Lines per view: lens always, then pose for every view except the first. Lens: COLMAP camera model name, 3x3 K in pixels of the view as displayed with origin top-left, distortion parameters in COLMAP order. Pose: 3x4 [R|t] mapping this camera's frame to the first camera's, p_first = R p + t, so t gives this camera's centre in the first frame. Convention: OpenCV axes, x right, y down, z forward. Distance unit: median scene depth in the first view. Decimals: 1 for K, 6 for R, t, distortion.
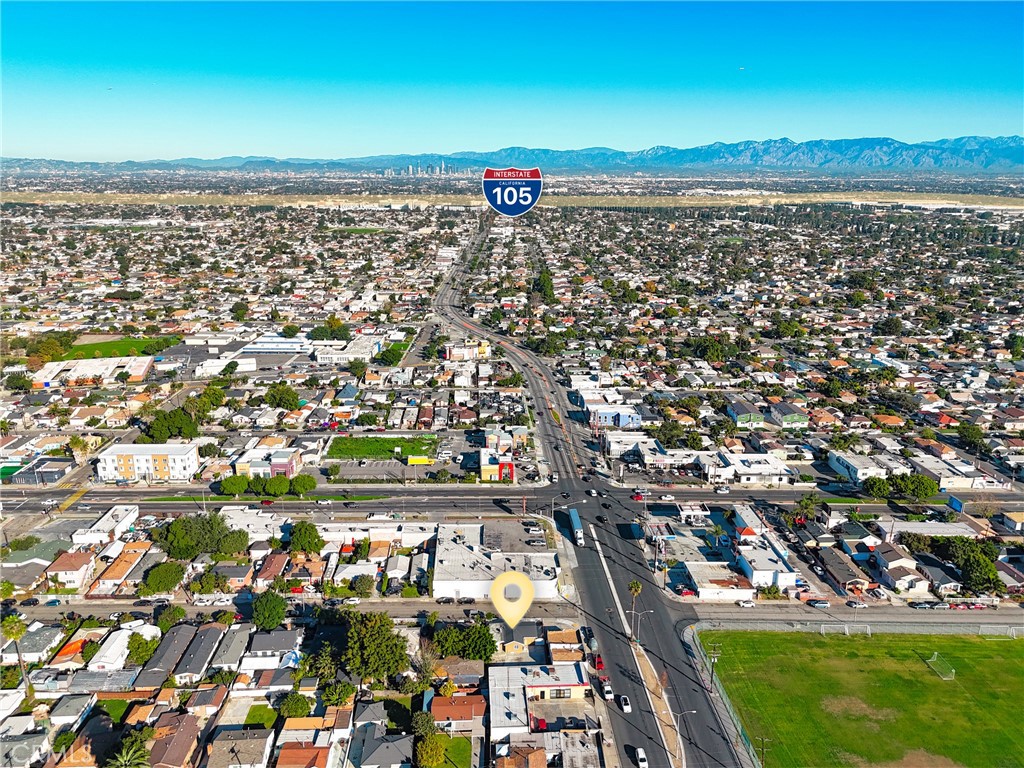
lens RADIAL K [[741.3, 0, 502.9], [0, 741.3, 379.5], [0, 0, 1]] dist [0.048932, -0.021368]
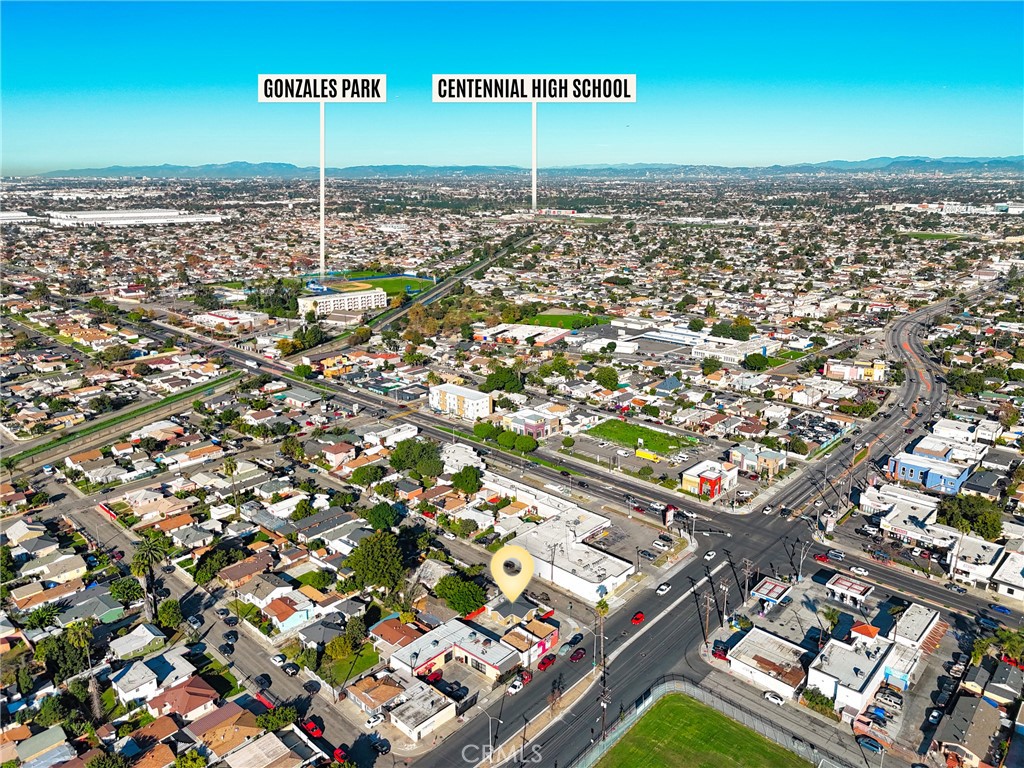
lens RADIAL K [[741.3, 0, 509.0], [0, 741.3, 392.2], [0, 0, 1]] dist [0.048932, -0.021368]
pose [[0.724715, 0.191450, -0.661918, 0.352388], [-0.182833, 0.979620, 0.083162, -0.019383], [0.664349, 0.060752, 0.744949, 0.120749]]
